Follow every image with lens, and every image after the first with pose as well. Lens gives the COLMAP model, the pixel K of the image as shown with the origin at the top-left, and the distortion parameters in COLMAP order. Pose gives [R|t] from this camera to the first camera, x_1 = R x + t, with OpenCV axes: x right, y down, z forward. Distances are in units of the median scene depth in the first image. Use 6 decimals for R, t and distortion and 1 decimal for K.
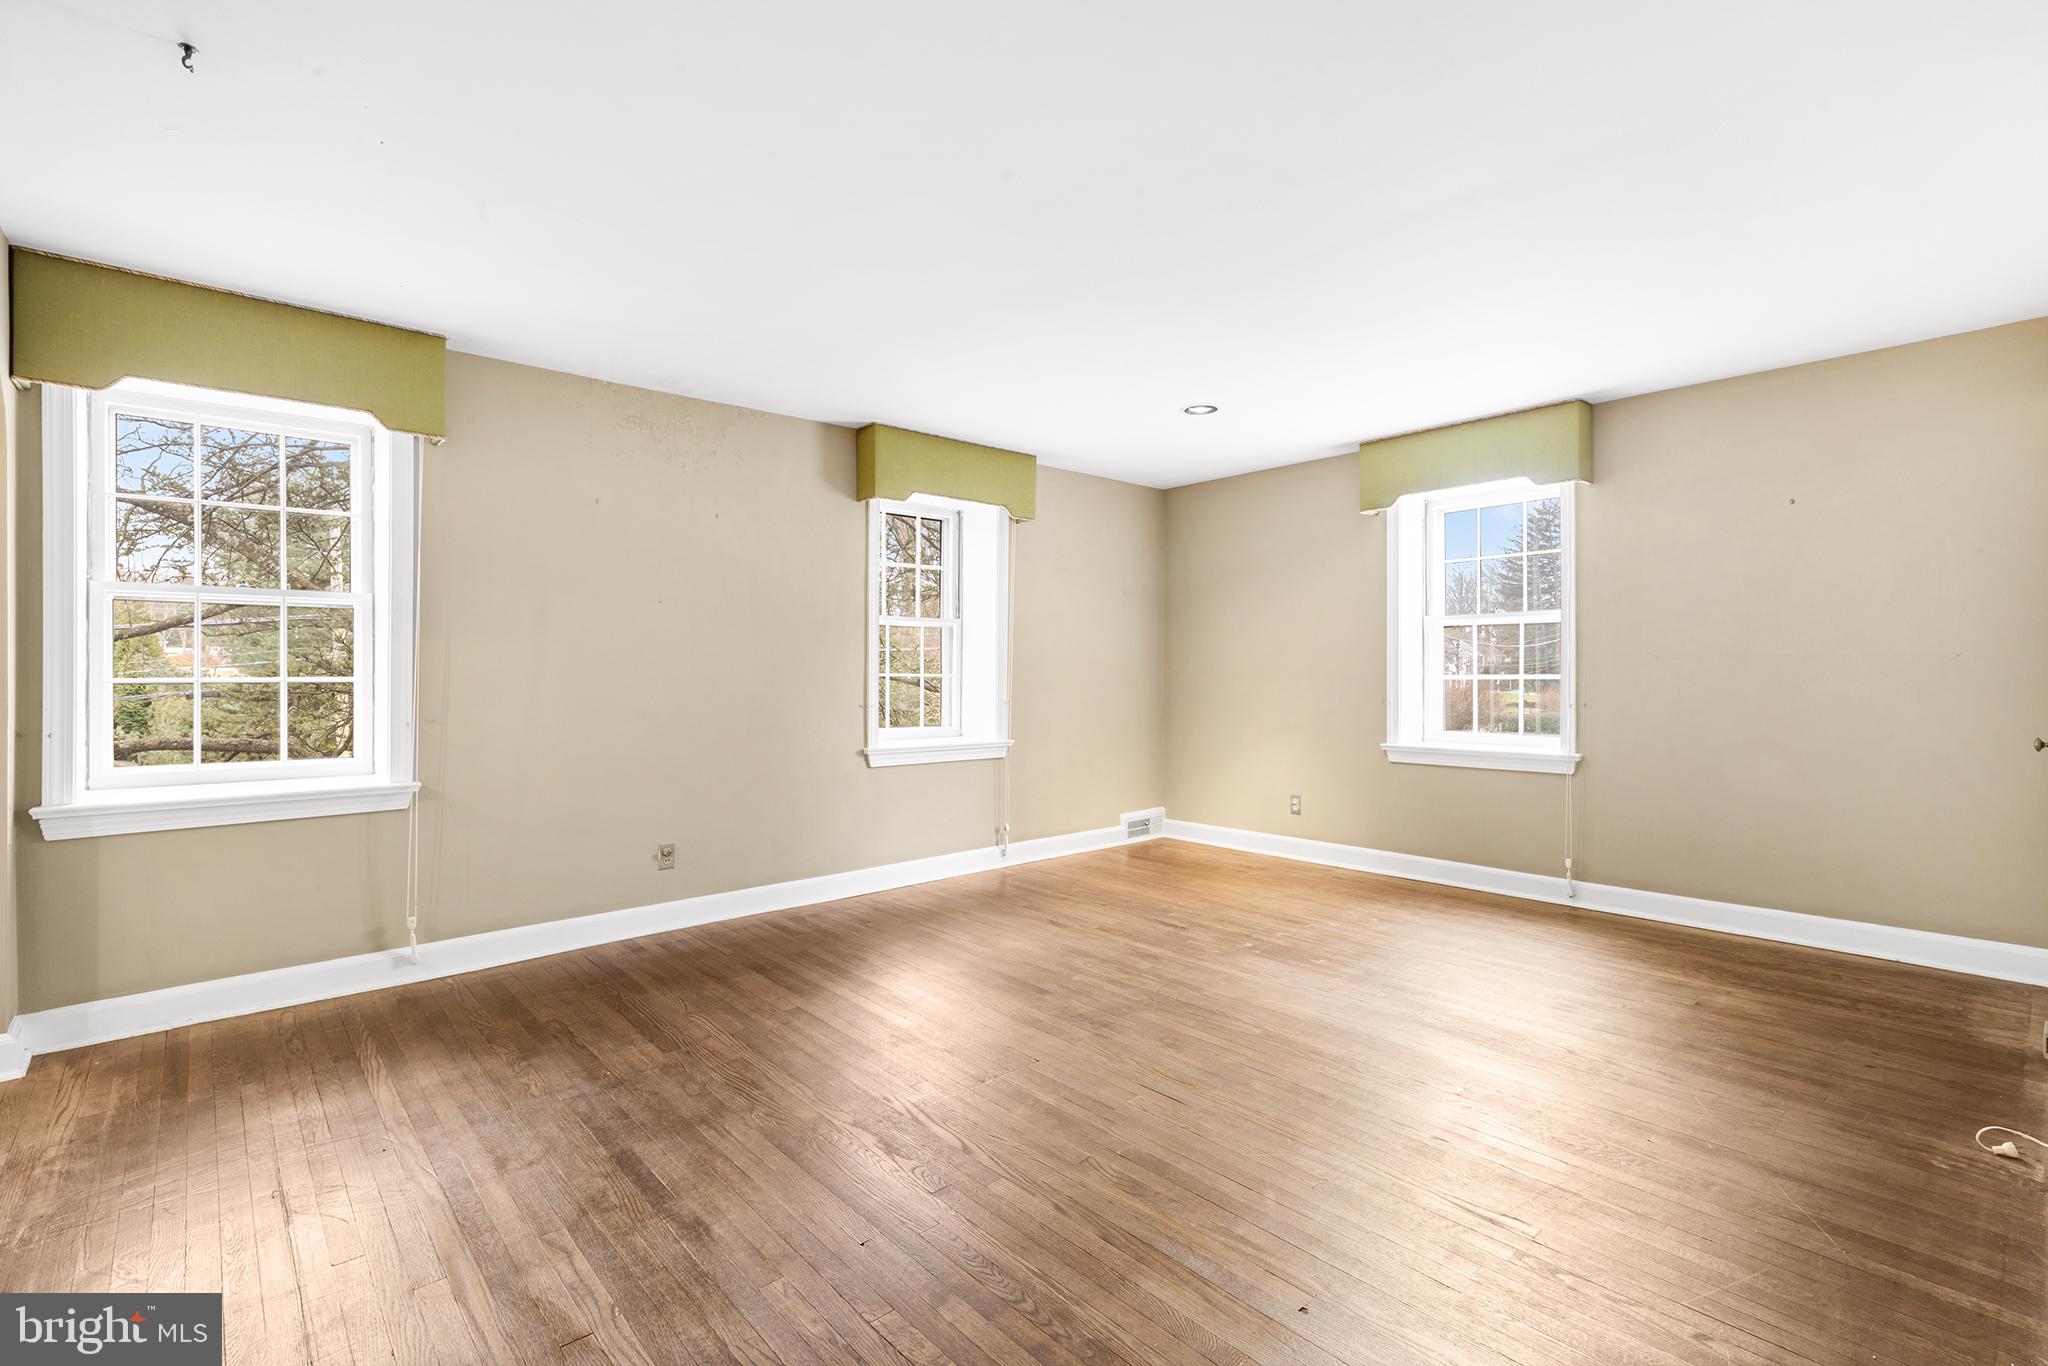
lens RADIAL K [[939.0, 0, 1036.3], [0, 939.0, 676.8], [0, 0, 1]] dist [0.002328, -0.000043]
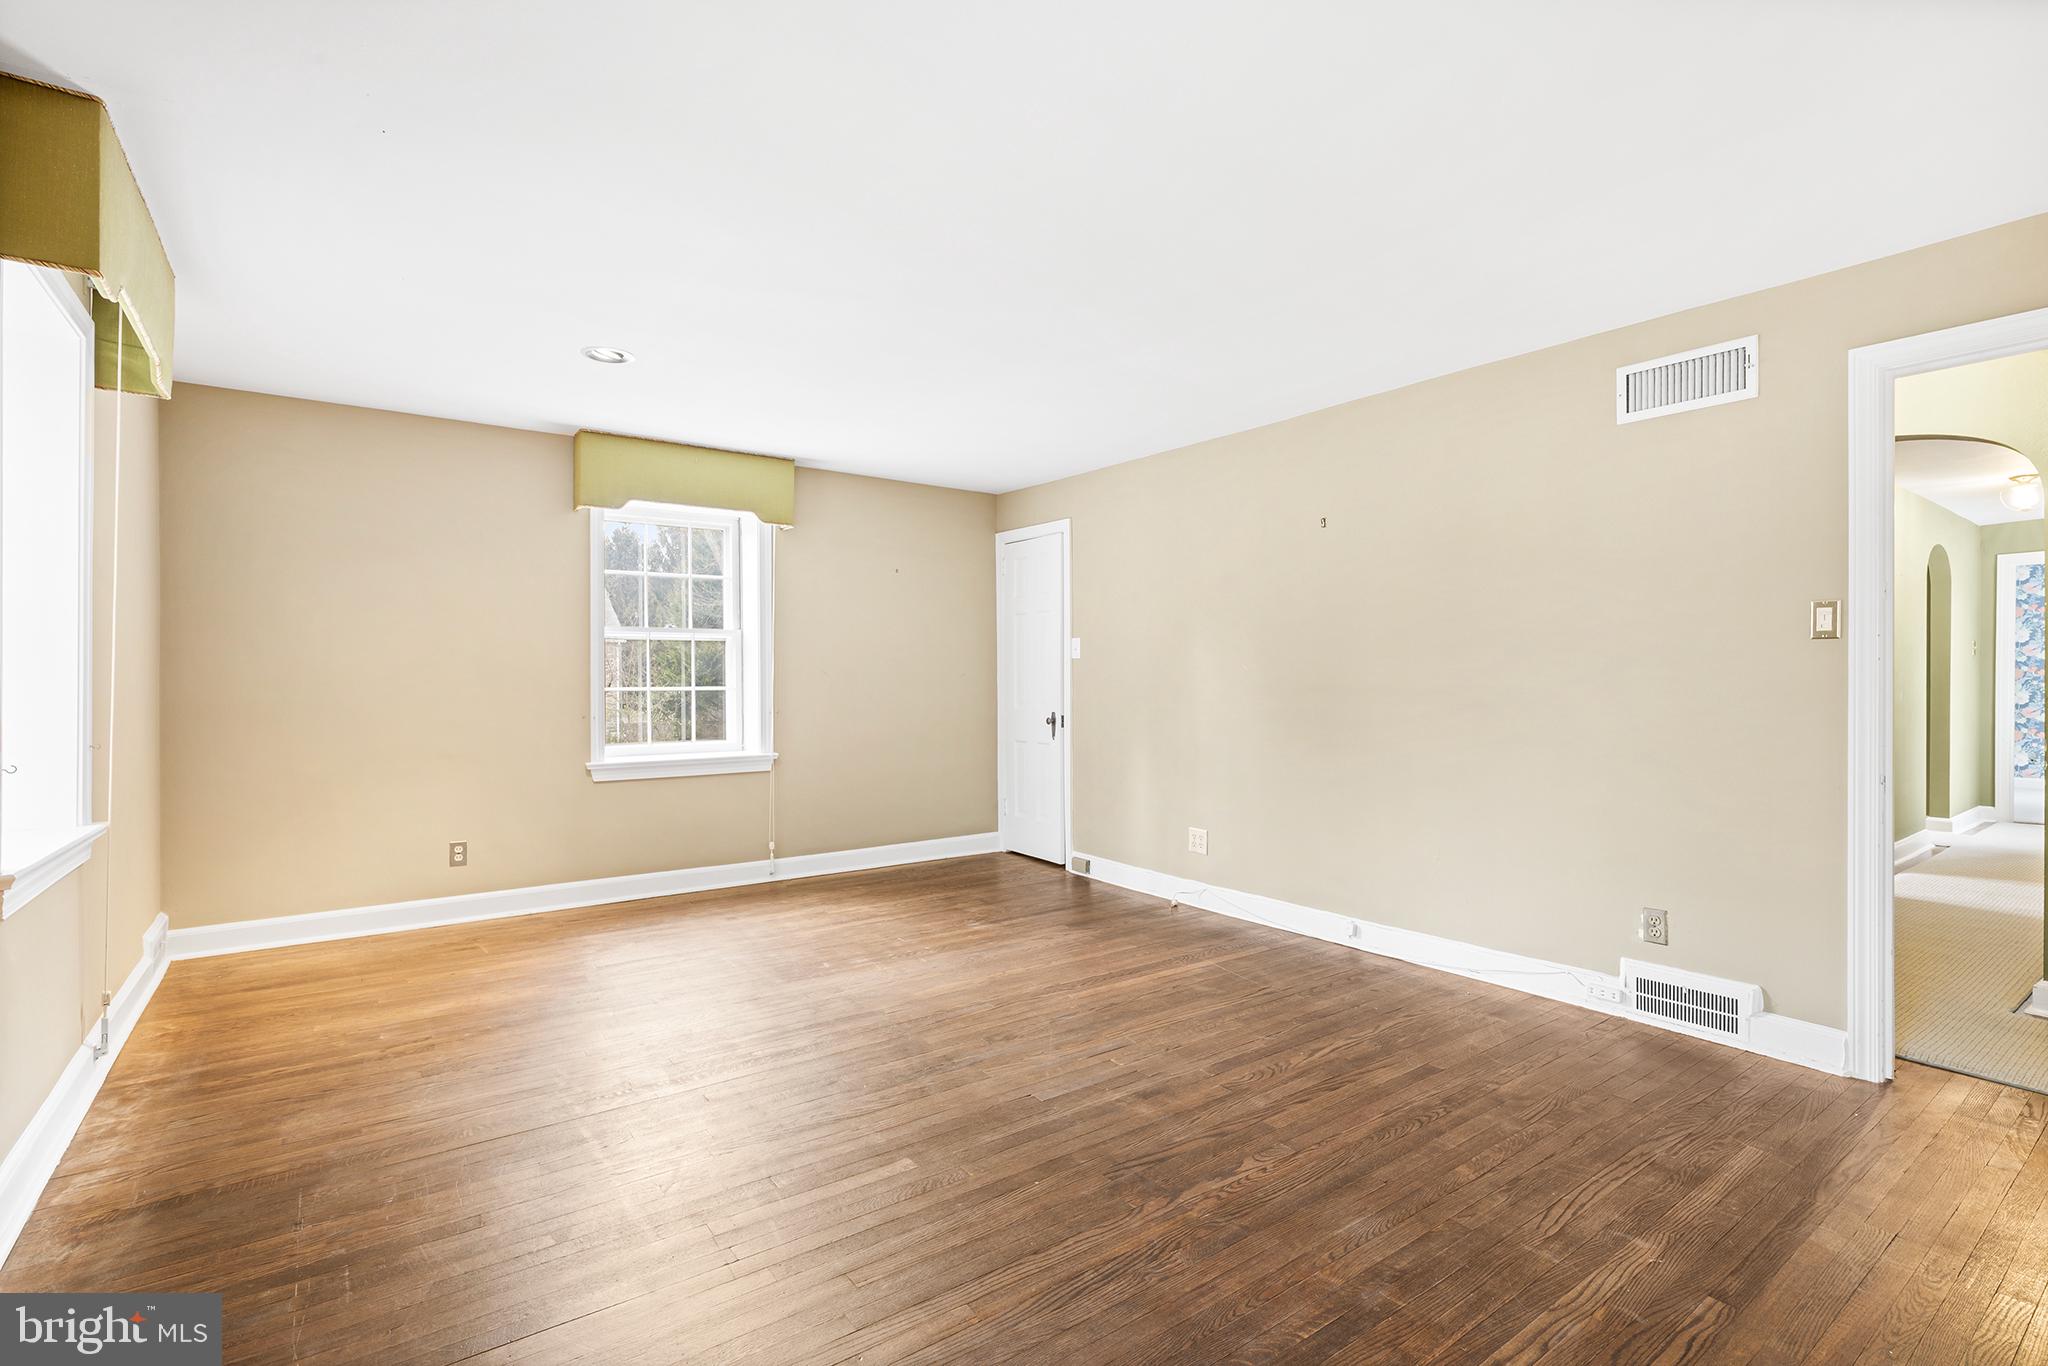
lens RADIAL K [[939.0, 0, 1036.3], [0, 939.0, 676.8], [0, 0, 1]] dist [0.002328, -0.000043]
pose [[0.096191, 0.004195, 0.995354, -0.577153], [0.009928, 0.999937, -0.005174, -0.004263], [-0.995313, 0.010380, 0.096143, 0.551901]]
